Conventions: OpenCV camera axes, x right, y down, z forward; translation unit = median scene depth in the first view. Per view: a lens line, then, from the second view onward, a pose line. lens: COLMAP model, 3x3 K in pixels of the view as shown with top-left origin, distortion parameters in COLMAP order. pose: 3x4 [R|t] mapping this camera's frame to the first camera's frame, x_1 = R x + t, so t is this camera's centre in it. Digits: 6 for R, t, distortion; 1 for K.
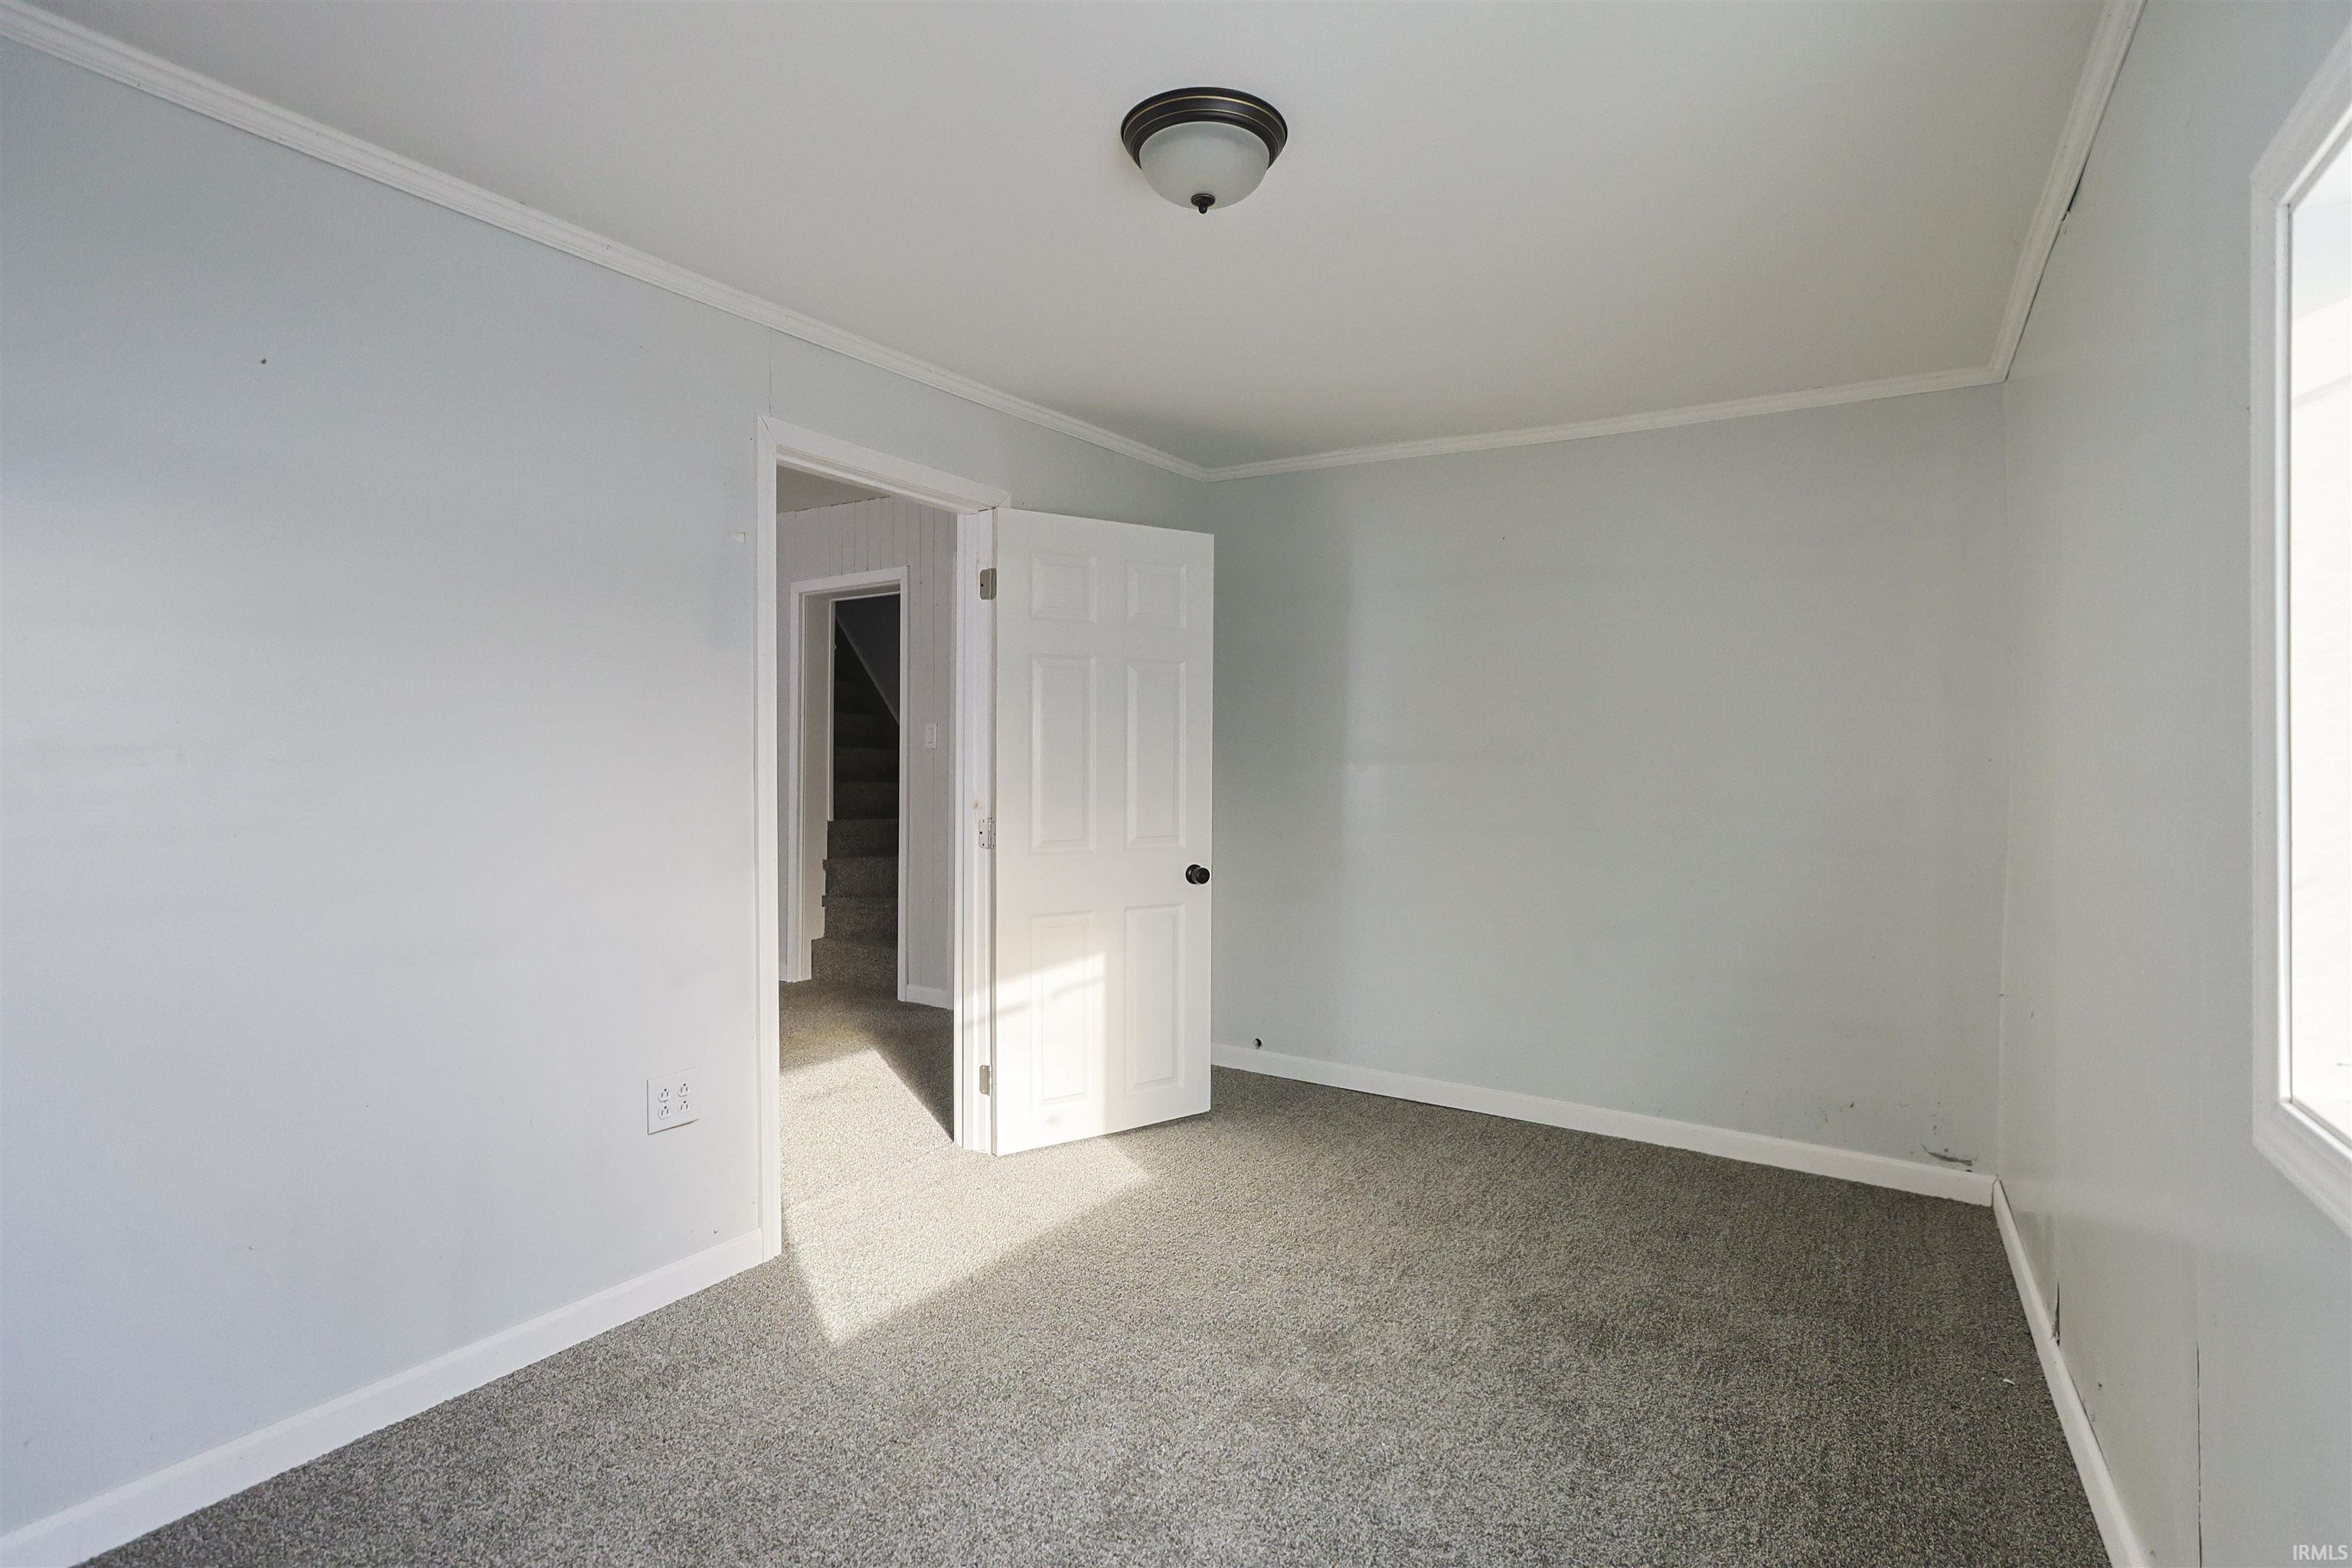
lens RADIAL K [[1135.5, 0, 1194.6], [0, 1135.5, 778.5], [0, 0, 1]] dist [-0.019393, 0.012057]
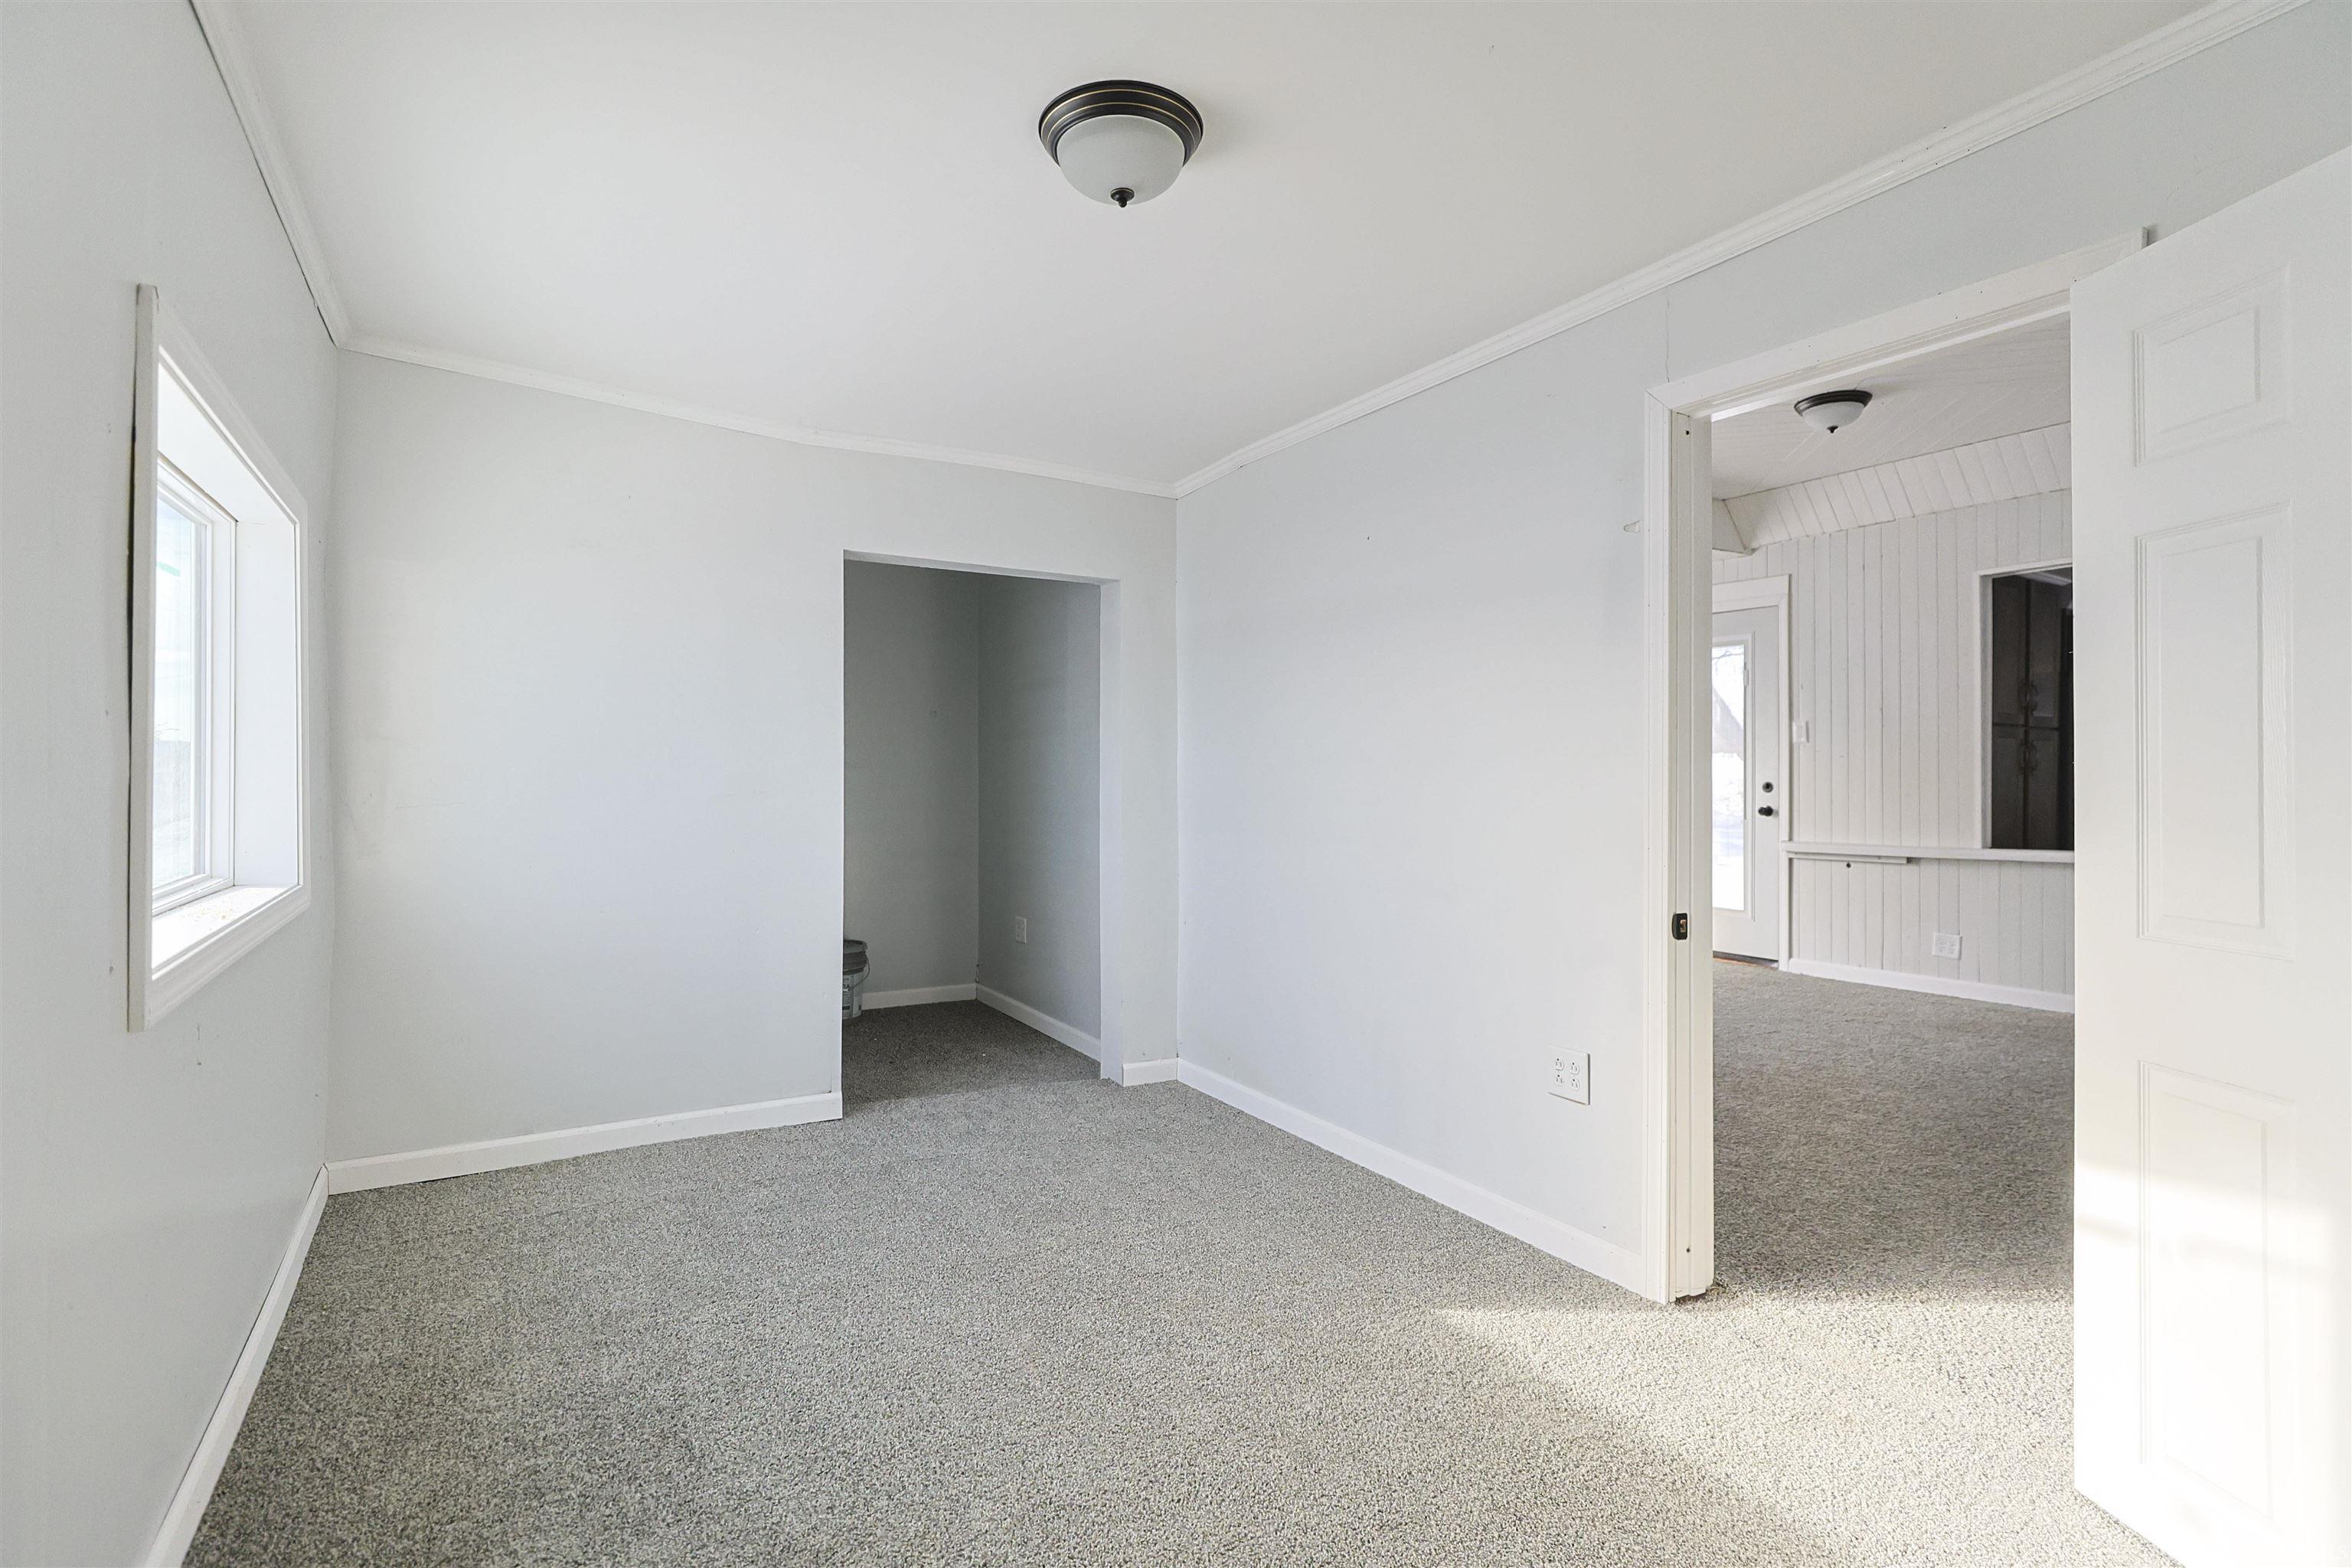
lens RADIAL K [[1164.2, 0, 1177.7], [0, 1164.2, 761.2], [0, 0, 1]] dist [-0.020528, 0.034223]
pose [[-0.491670, -0.020018, -0.870552, 0.490617], [-0.013276, 0.999792, -0.015492, 0.007613], [0.870681, 0.003941, -0.491833, 0.867420]]
